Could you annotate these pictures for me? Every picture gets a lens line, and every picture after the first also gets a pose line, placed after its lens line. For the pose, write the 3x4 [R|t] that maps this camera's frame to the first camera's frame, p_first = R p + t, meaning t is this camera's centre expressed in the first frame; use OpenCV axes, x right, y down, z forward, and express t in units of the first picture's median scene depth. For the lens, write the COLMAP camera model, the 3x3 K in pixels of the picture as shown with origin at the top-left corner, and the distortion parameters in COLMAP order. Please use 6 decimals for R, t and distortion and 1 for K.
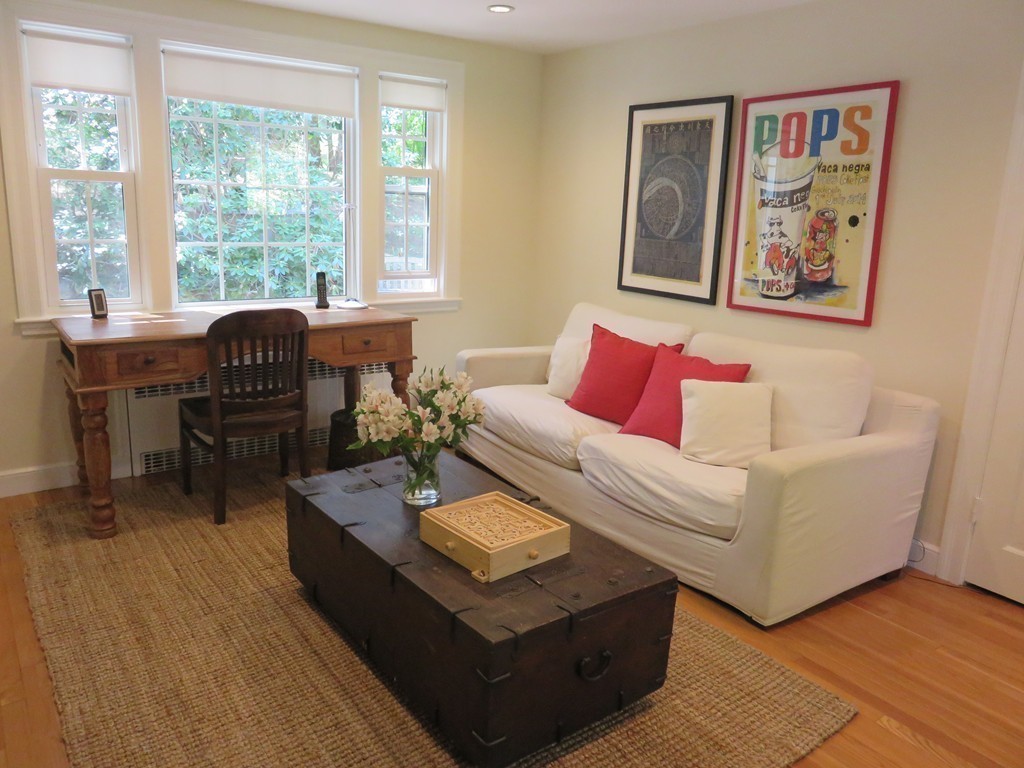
lens RADIAL K [[777.3, 0, 513.7], [0, 777.3, 374.0], [0, 0, 1]] dist [-0.002414, 0.007232]
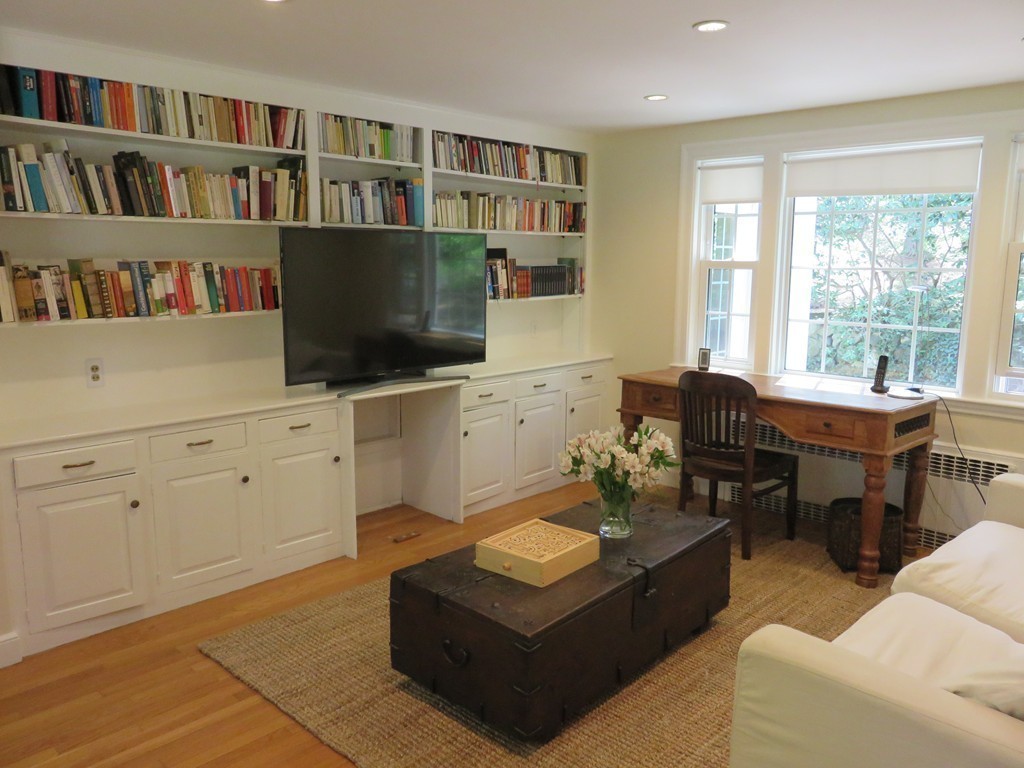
lens RADIAL K [[777.3, 0, 513.7], [0, 777.3, 374.0], [0, 0, 1]] dist [-0.002414, 0.007232]
pose [[0.180782, 0.114389, -0.976848, 0.689899], [-0.216016, 0.973579, 0.074029, -0.090139], [0.959508, 0.197631, 0.200716, 0.410582]]
